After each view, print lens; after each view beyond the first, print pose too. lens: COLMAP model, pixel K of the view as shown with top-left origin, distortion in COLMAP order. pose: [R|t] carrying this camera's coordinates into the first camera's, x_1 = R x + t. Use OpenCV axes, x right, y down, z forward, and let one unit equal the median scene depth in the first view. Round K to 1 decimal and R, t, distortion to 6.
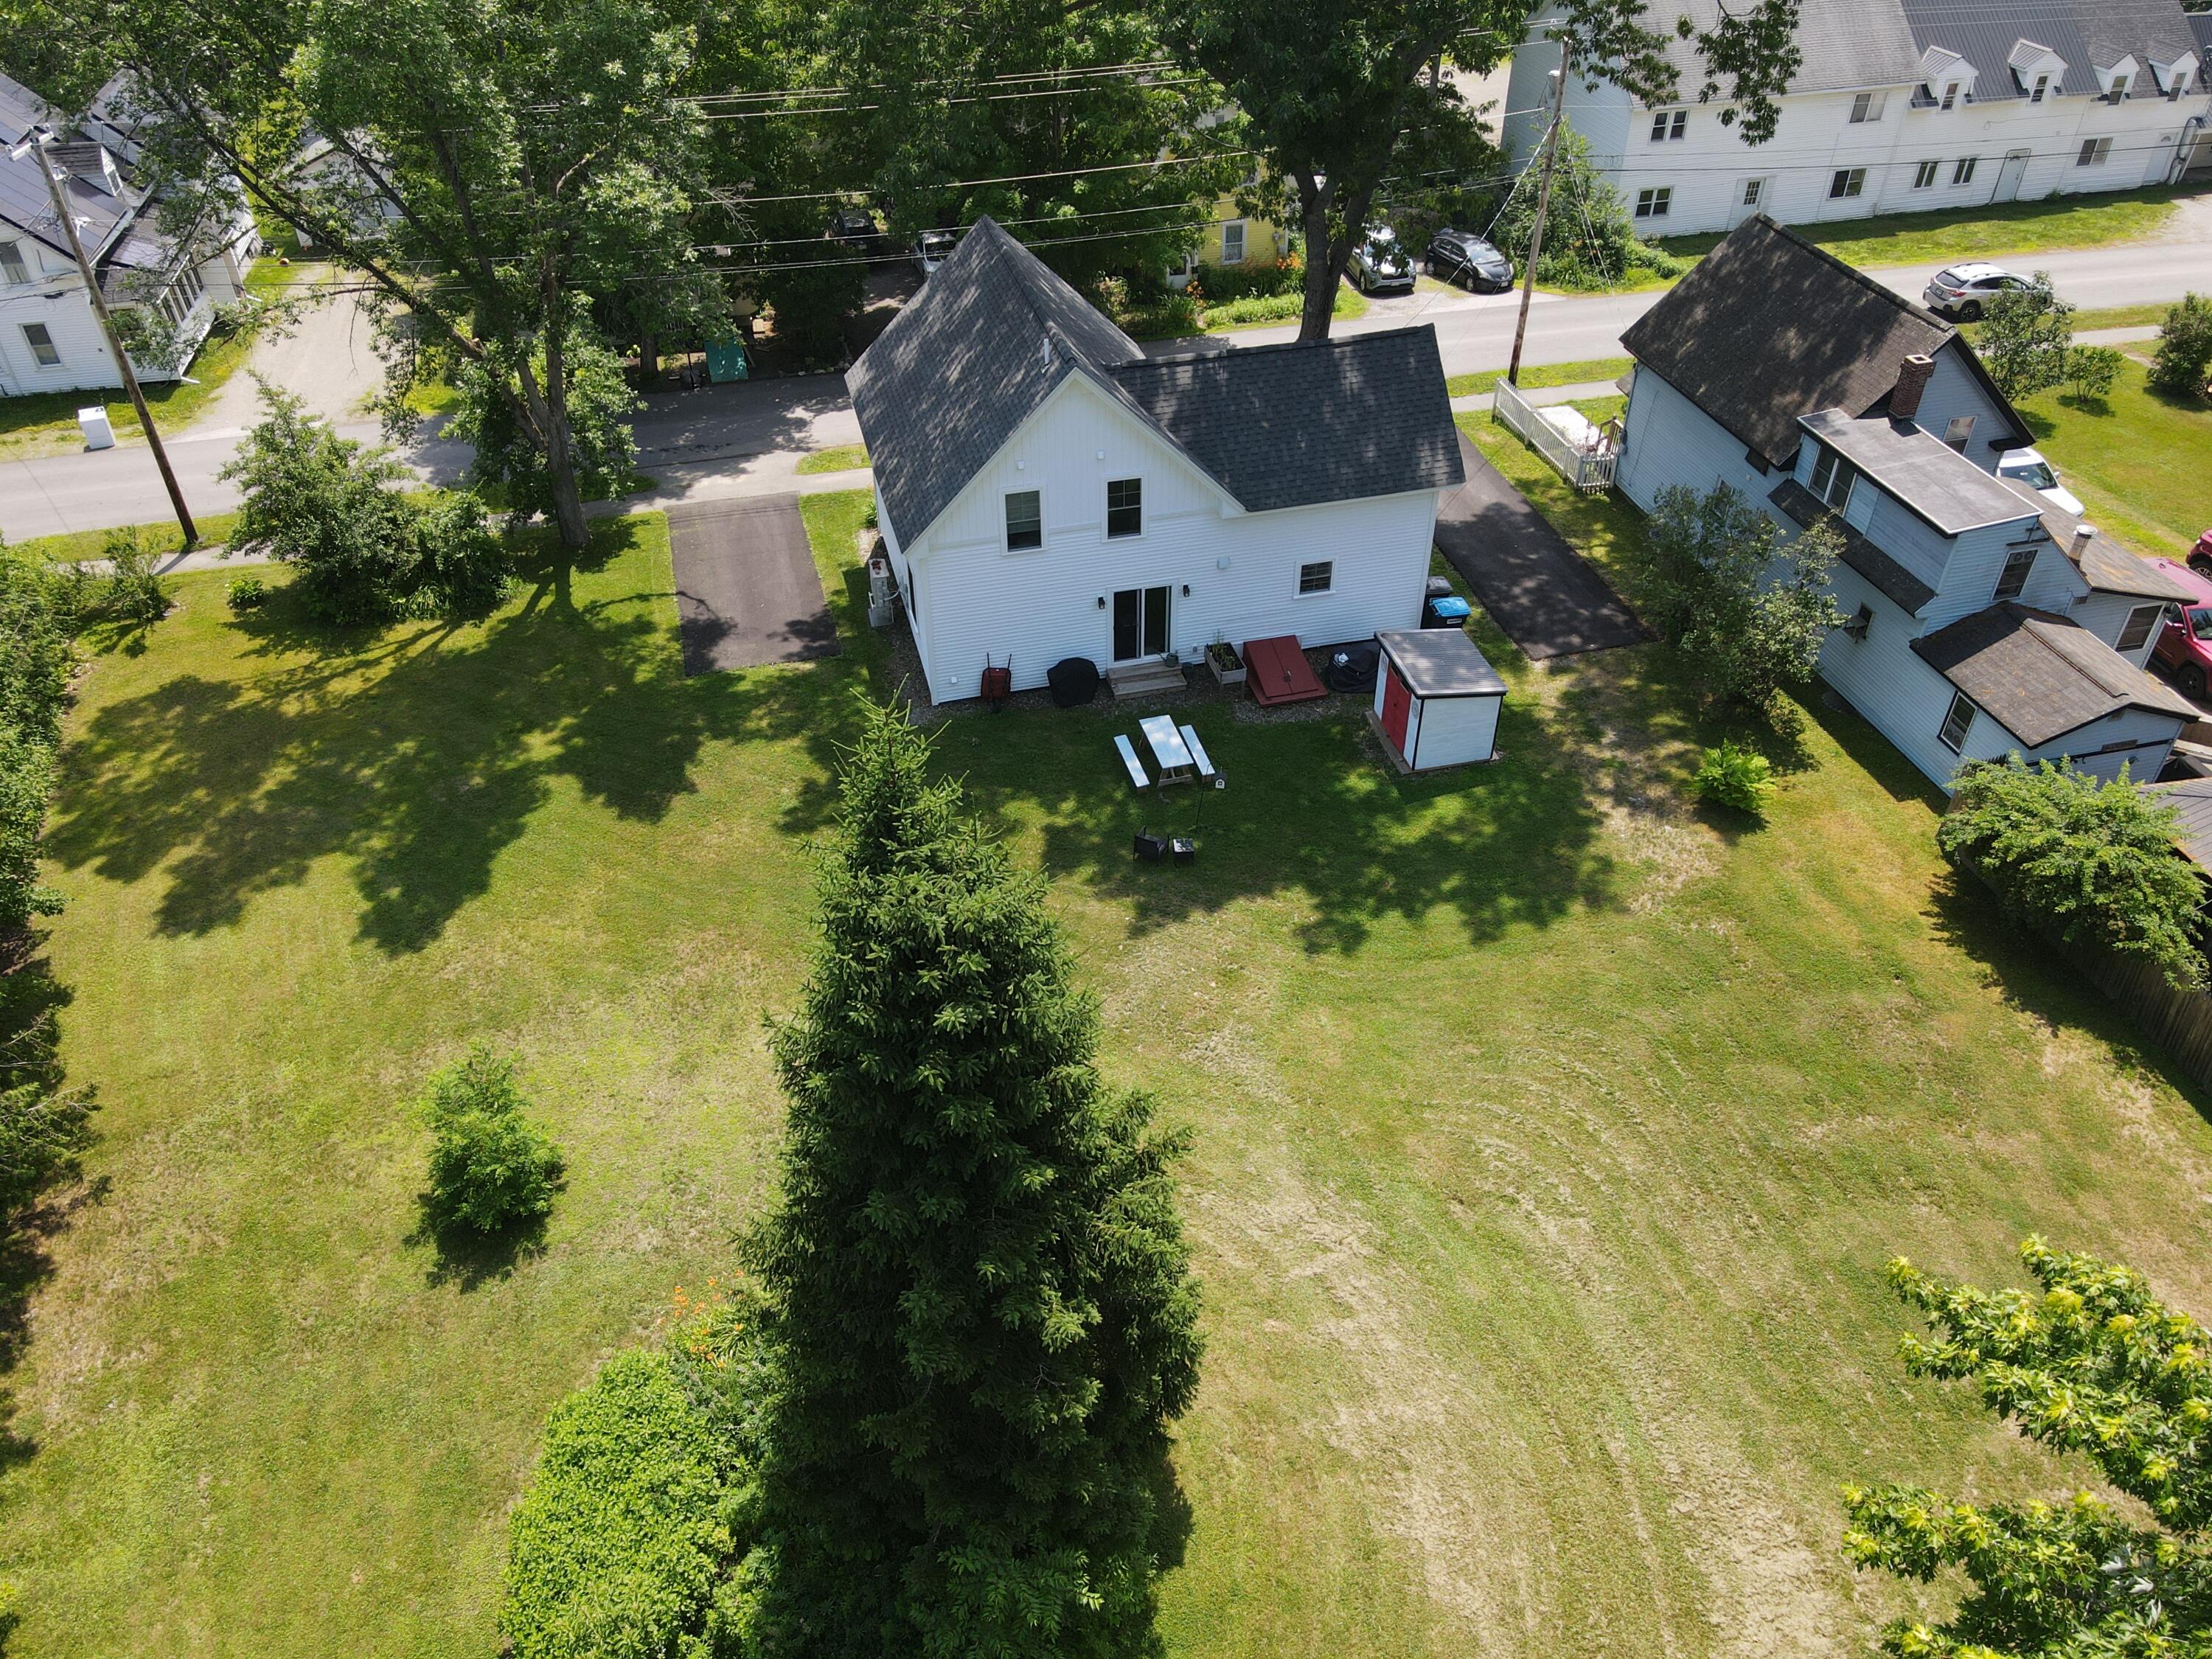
lens RADIAL K [[1655.6, 0, 1101.5], [0, 1655.6, 789.3], [0, 0, 1]] dist [0.017582, 0.002707]
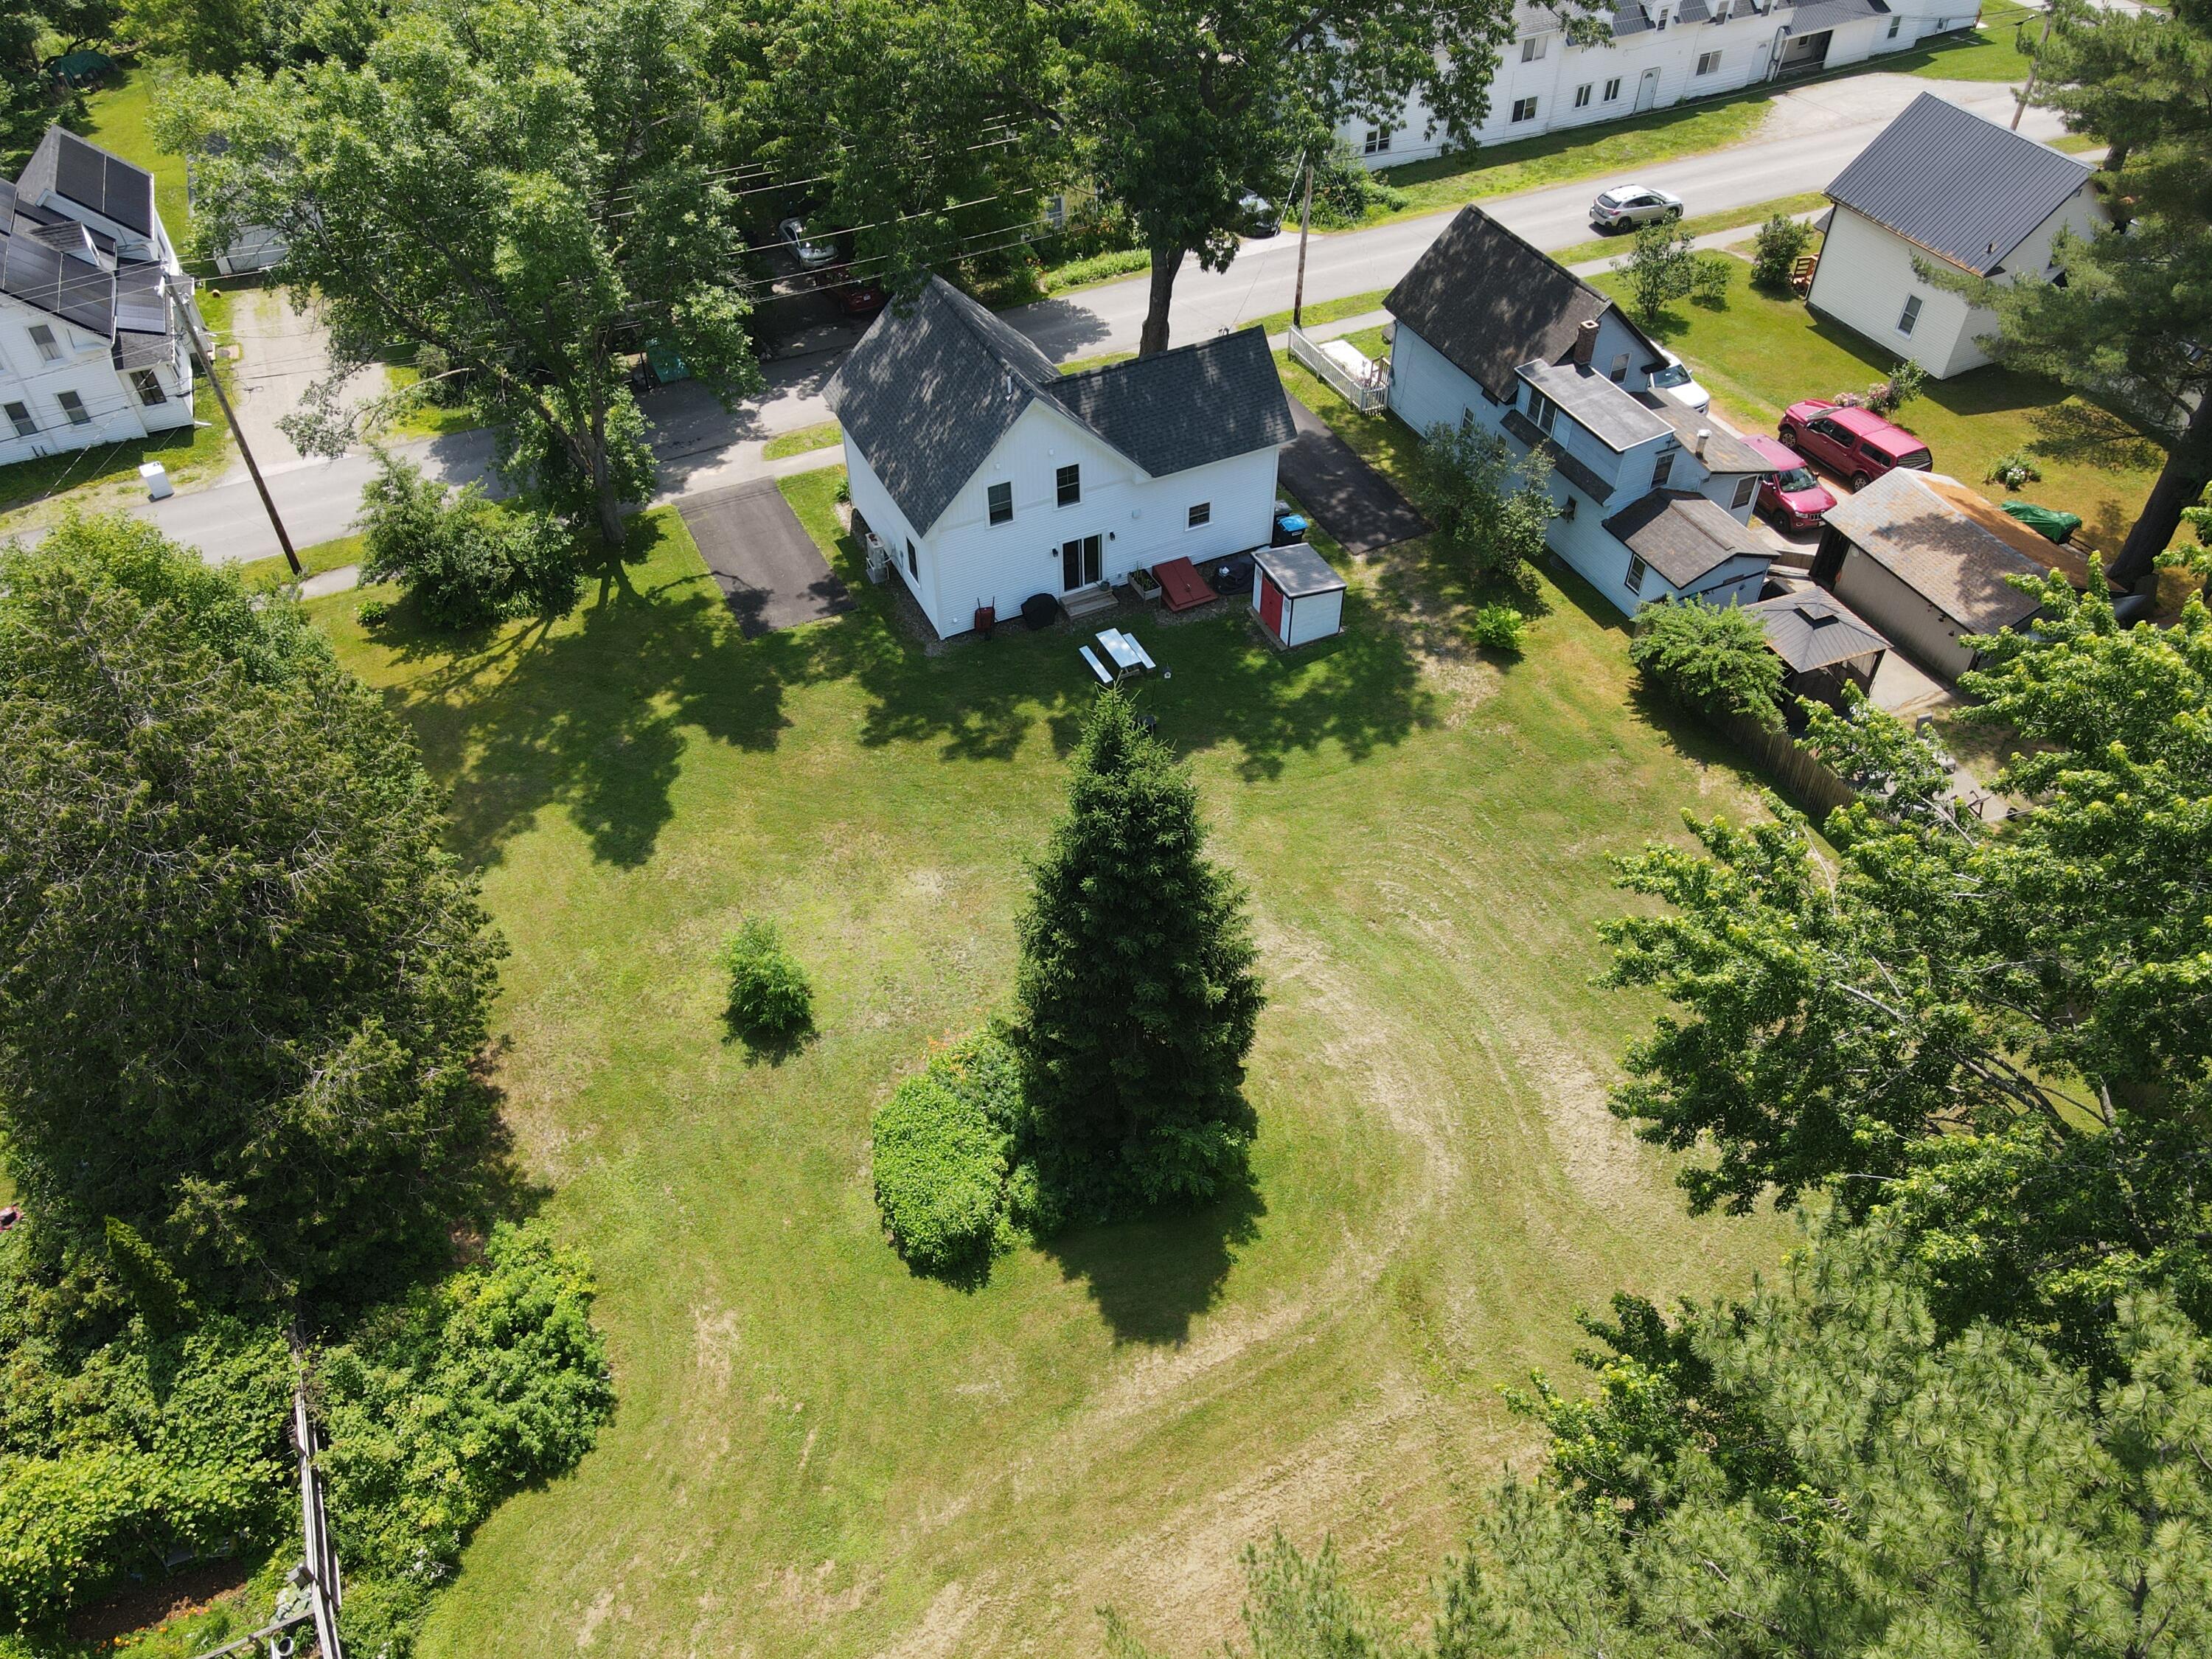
lens RADIAL K [[1683.8, 0, 1108.1], [0, 1683.8, 768.7], [0, 0, 1]] dist [-0.048447, 0.219685]
pose [[0.980937, -0.132682, 0.141981, -0.180965], [0.119972, 0.988255, 0.094655, -0.061657], [-0.152873, -0.075817, 0.985333, -0.409536]]
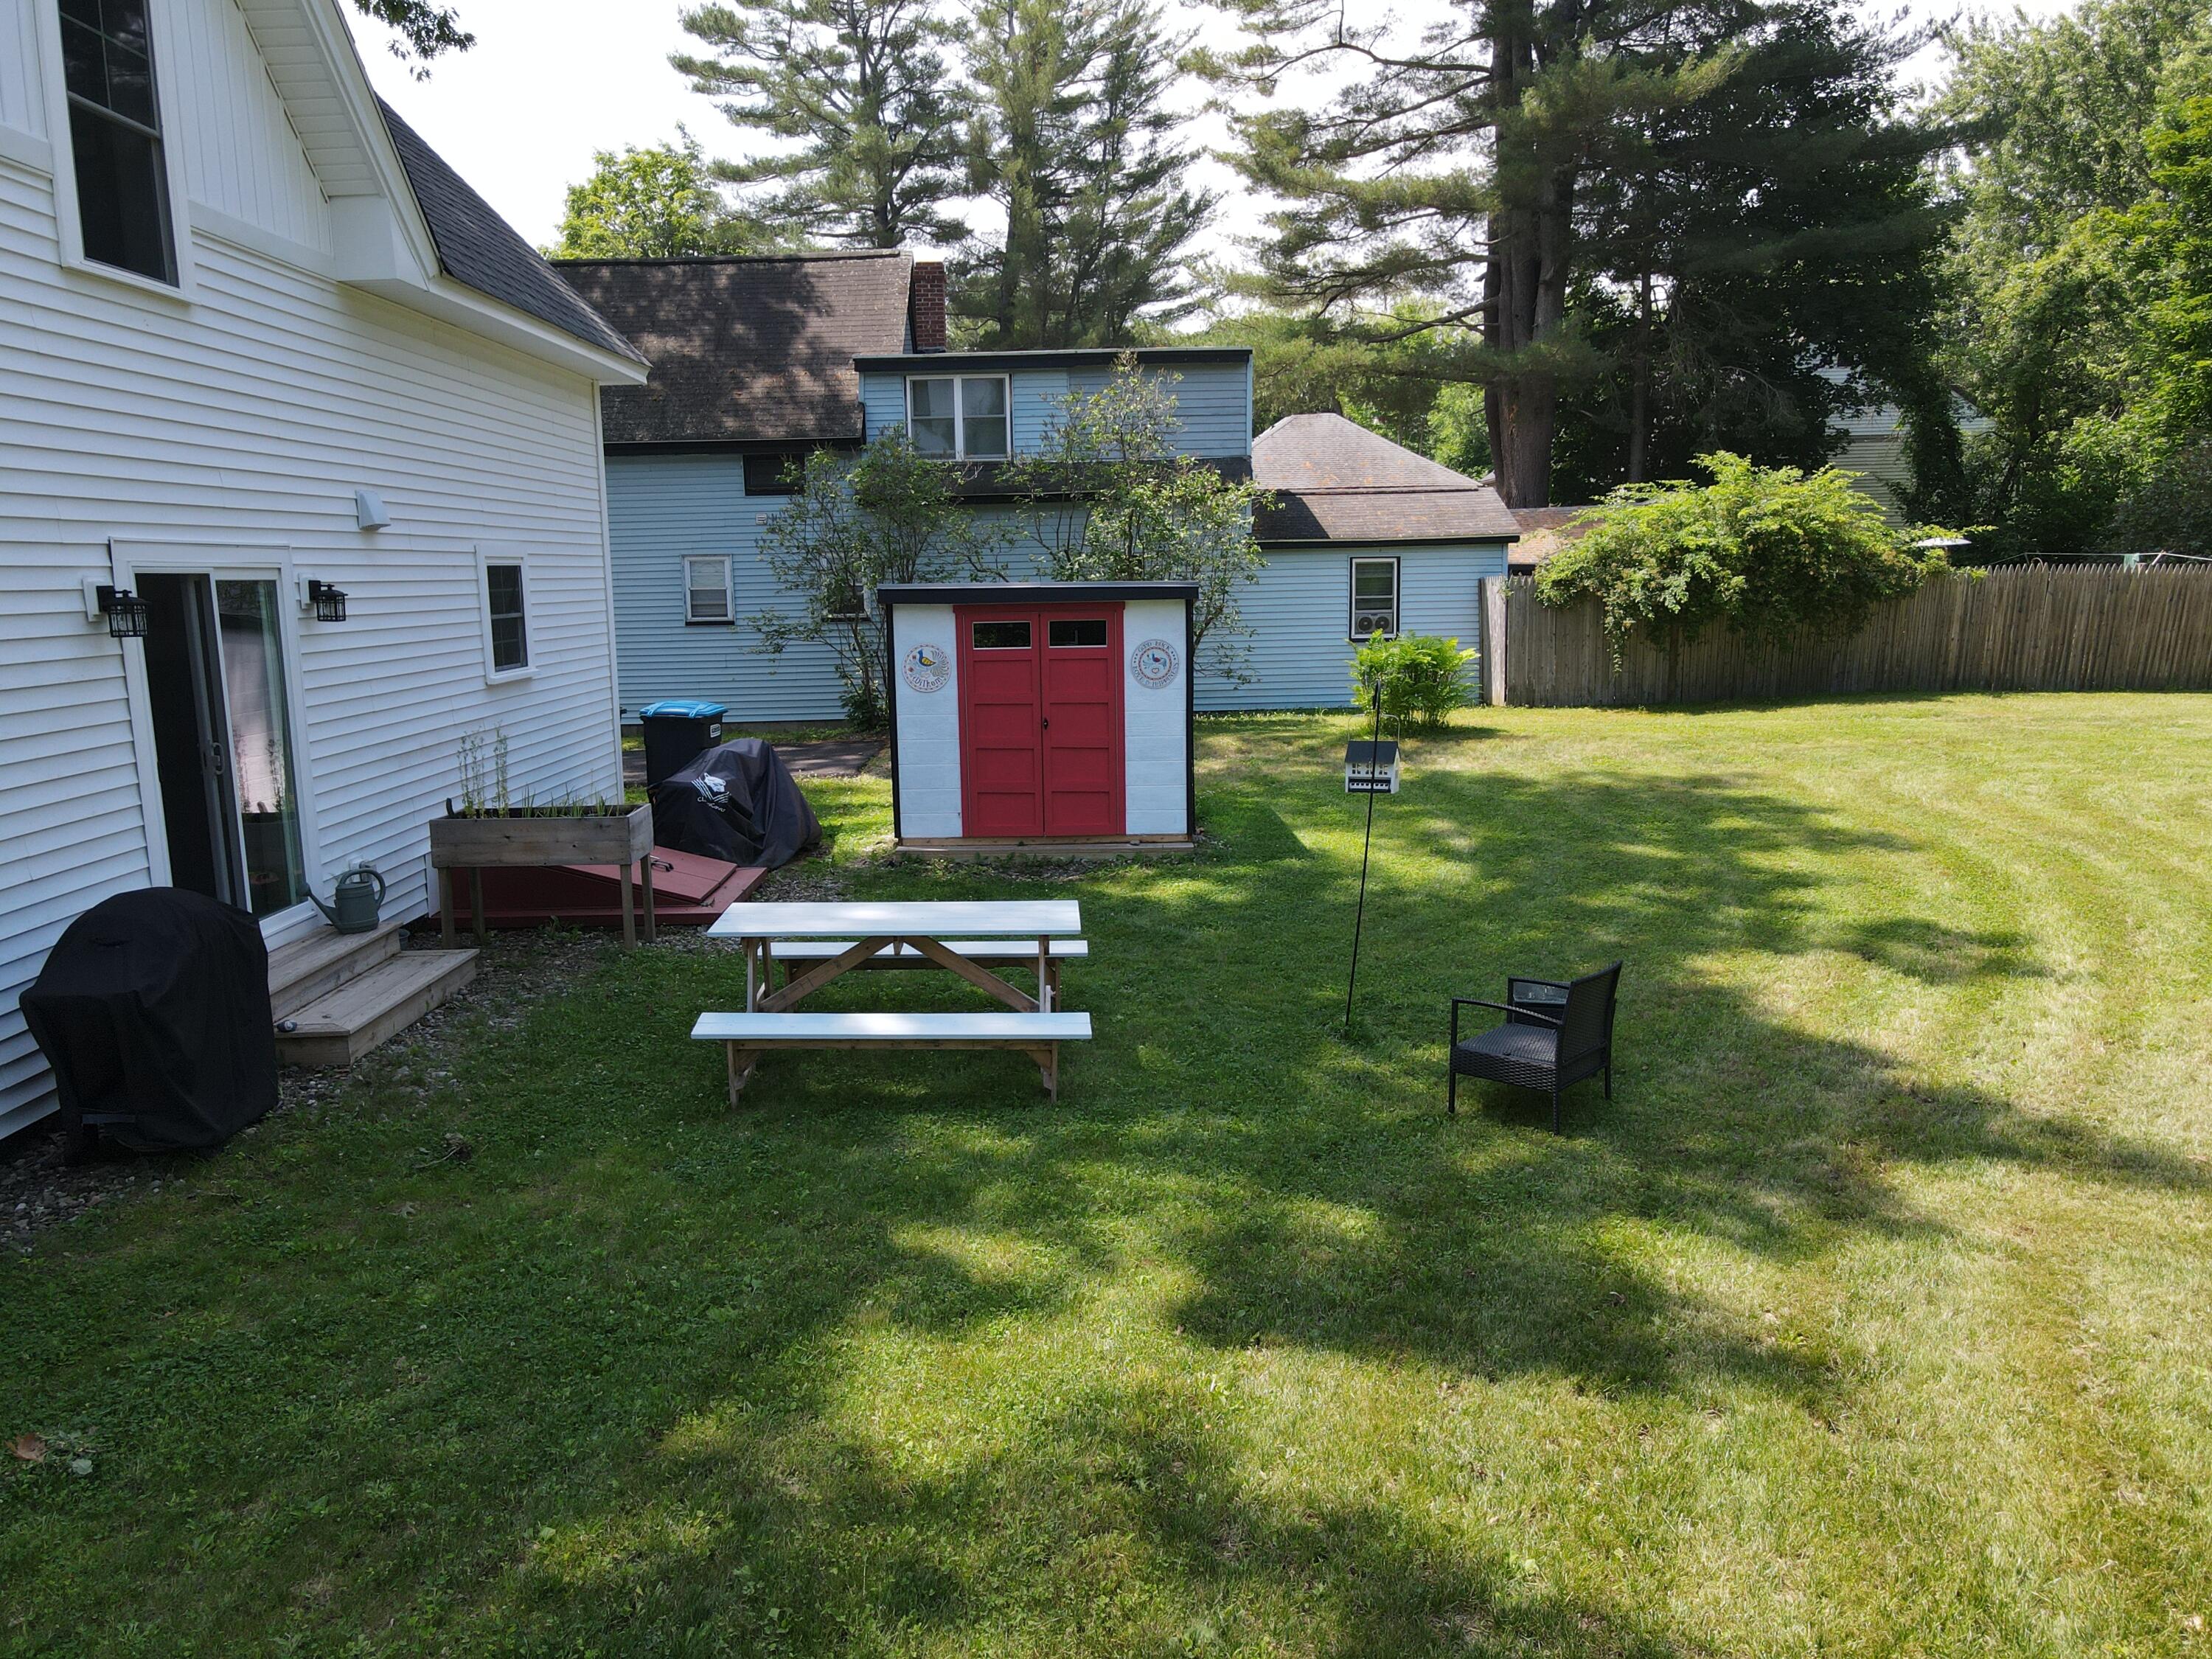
lens RADIAL K [[1583.4, 0, 1138.4], [0, 1583.4, 834.4], [0, 0, 1]] dist [0.019836, -0.003392]
pose [[0.224141, -0.158303, 0.961614, -0.163567], [0.595919, 0.803017, -0.006708, -0.014759], [-0.771130, 0.574547, 0.274325, 0.867230]]
